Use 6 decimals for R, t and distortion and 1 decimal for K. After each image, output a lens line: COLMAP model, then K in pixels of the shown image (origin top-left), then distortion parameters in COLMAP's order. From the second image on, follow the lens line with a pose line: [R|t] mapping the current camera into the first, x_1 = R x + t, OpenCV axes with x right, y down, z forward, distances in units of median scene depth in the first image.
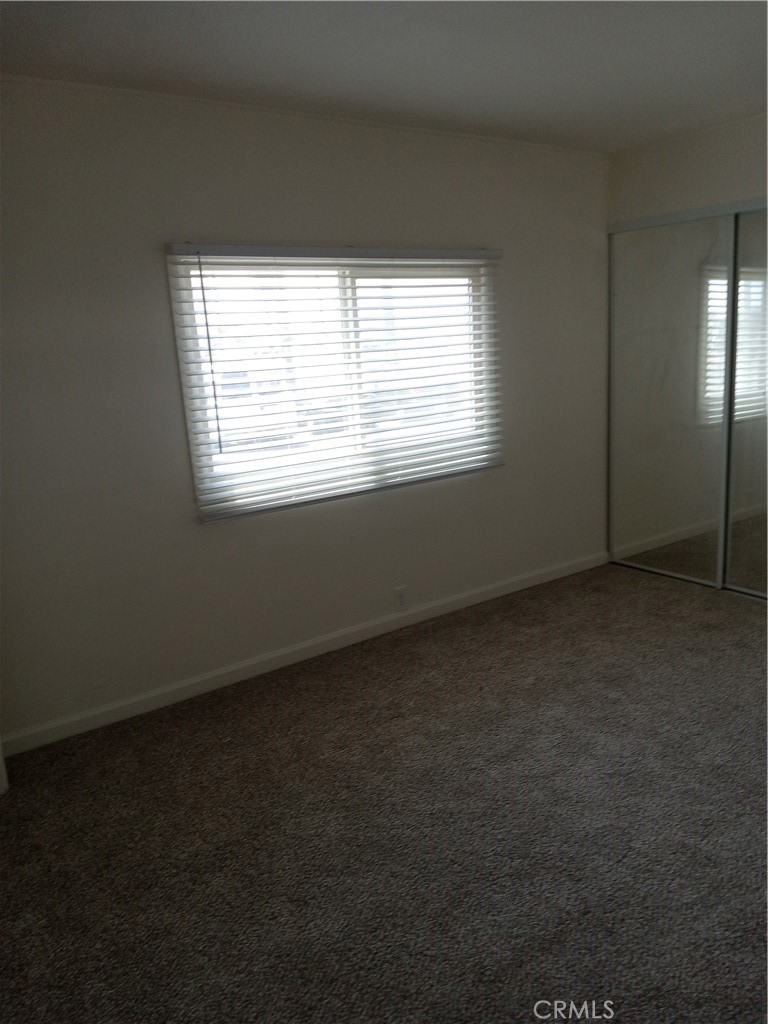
lens RADIAL K [[771.7, 0, 387.4], [0, 771.7, 514.4], [0, 0, 1]] dist [0.073500, -0.137076]
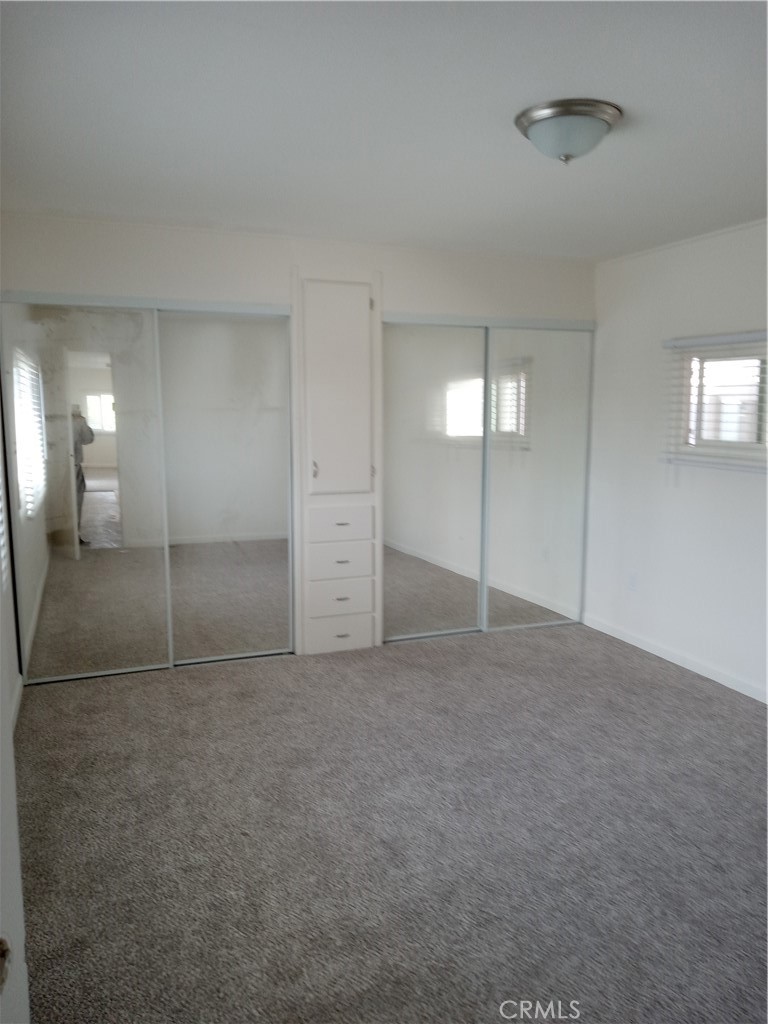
lens RADIAL K [[771.7, 0, 387.4], [0, 771.7, 514.4], [0, 0, 1]] dist [0.073500, -0.137076]
pose [[0.248369, -0.086620, 0.964785, -0.550525], [0.202620, 0.978606, 0.035700, -0.093889], [-0.947237, 0.186618, 0.260606, 0.532737]]
